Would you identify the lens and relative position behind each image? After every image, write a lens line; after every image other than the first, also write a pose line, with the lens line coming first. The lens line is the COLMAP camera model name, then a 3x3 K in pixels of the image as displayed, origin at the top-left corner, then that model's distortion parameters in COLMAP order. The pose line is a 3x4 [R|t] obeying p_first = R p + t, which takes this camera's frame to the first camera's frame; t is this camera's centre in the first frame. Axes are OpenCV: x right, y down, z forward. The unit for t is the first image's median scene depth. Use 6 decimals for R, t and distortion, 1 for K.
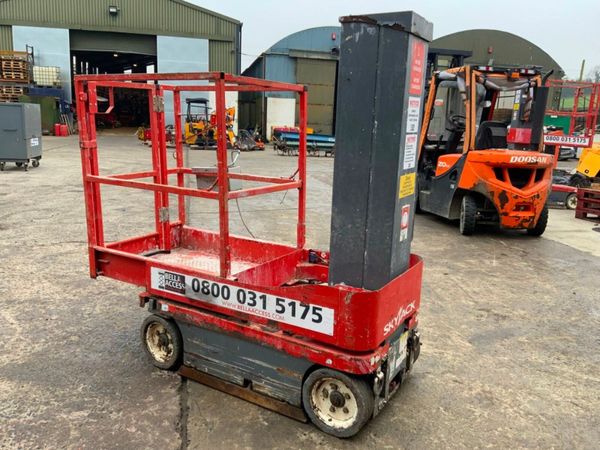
lens RADIAL K [[495.2, 0, 298.0], [0, 495.2, 220.5], [0, 0, 1]] dist [0.073867, -0.139057]
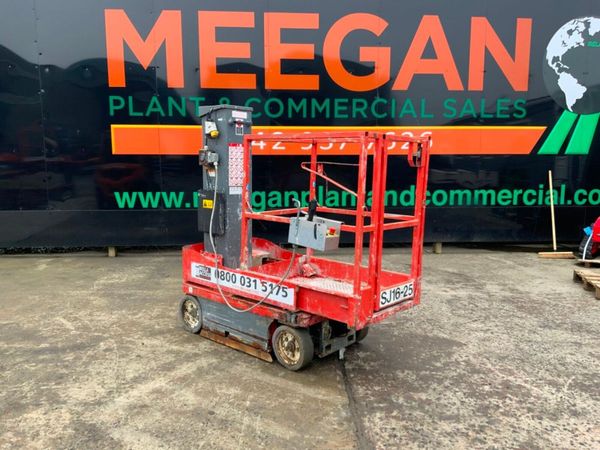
lens RADIAL K [[495.2, 0, 304.4], [0, 495.2, 226.7], [0, 0, 1]] dist [0.073867, -0.139057]
pose [[0.983893, 0.011281, -0.178403, 0.318850], [-0.019086, 0.998931, -0.042094, 0.047567], [0.177738, 0.044821, 0.983057, -0.421377]]
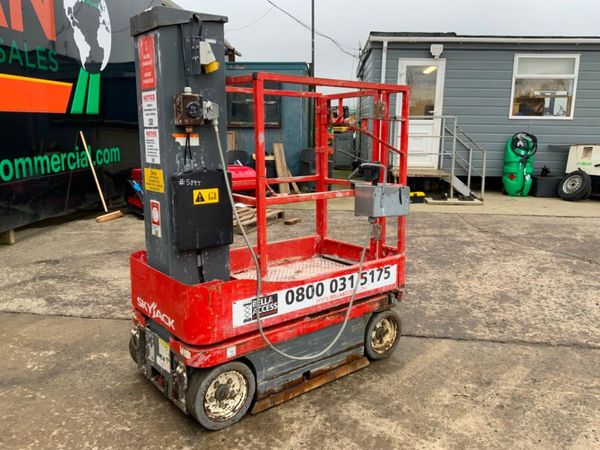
lens RADIAL K [[495.2, 0, 295.4], [0, 495.2, 225.0], [0, 0, 1]] dist [0.073867, -0.139057]
pose [[0.341956, -0.201532, 0.917851, -1.058523], [0.167535, 0.974159, 0.151478, -0.146779], [-0.924661, 0.101974, 0.366884, 0.641281]]
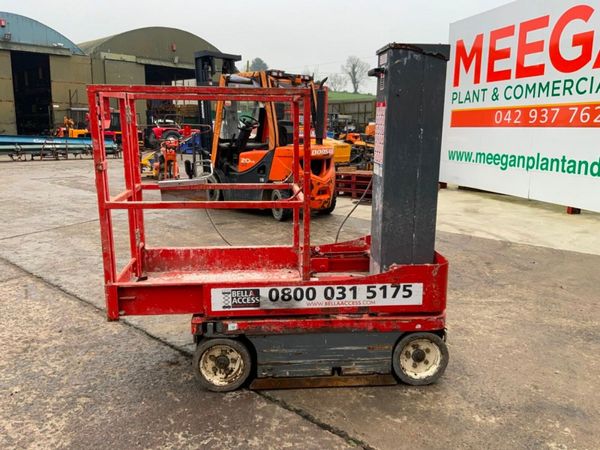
lens RADIAL K [[495.2, 0, 298.8], [0, 495.2, 221.0], [0, 0, 1]] dist [0.073867, -0.139057]
pose [[0.809881, -0.138922, 0.569906, -0.735141], [0.132857, 0.989746, 0.052464, -0.067275], [-0.571351, 0.033227, 0.820033, 0.134885]]
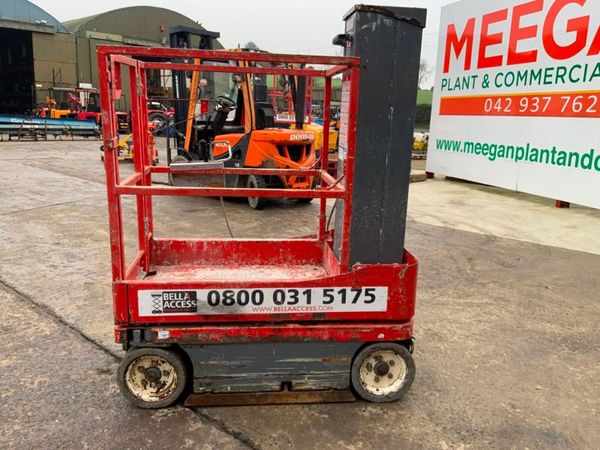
lens RADIAL K [[495.2, 0, 299.3], [0, 495.2, 223.5], [0, 0, 1]] dist [0.073867, -0.139057]
pose [[0.800972, -0.140778, 0.581916, -0.583387], [0.112192, 0.990037, 0.085087, -0.057317], [-0.588096, -0.002866, 0.808786, 0.212529]]
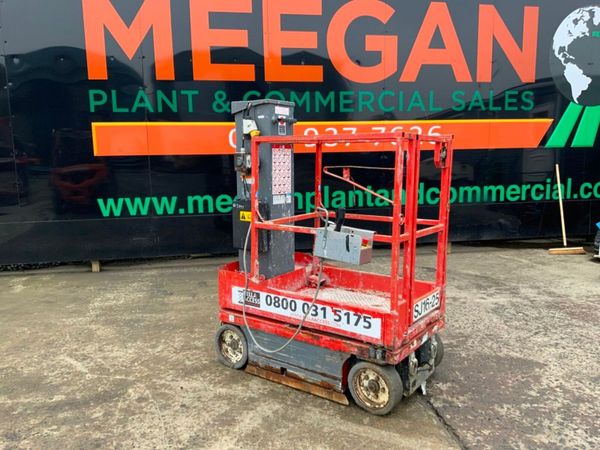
lens RADIAL K [[495.2, 0, 303.0], [0, 495.2, 225.5], [0, 0, 1]] dist [0.073867, -0.139057]
pose [[0.996514, -0.018873, -0.081257, -0.015012], [0.016346, 0.999366, -0.031642, -0.016554], [0.081803, 0.030204, 0.996191, -0.245683]]
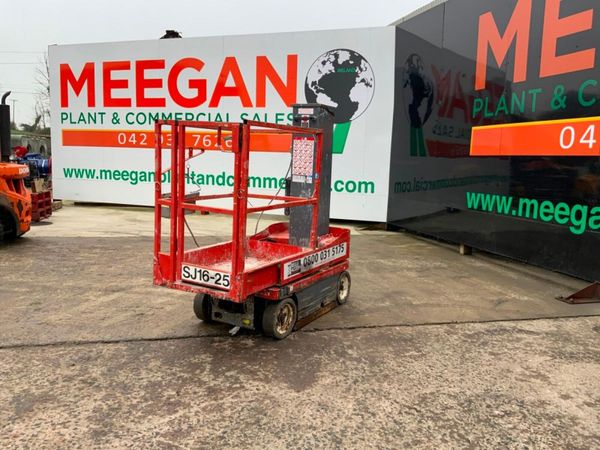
lens RADIAL K [[495.2, 0, 299.5], [0, 495.2, 221.1], [0, 0, 1]] dist [0.073867, -0.139057]
pose [[-0.030680, -0.168630, 0.985202, -1.734786], [0.157015, 0.972615, 0.171365, -0.265393], [-0.987120, 0.159949, -0.003362, 1.020527]]
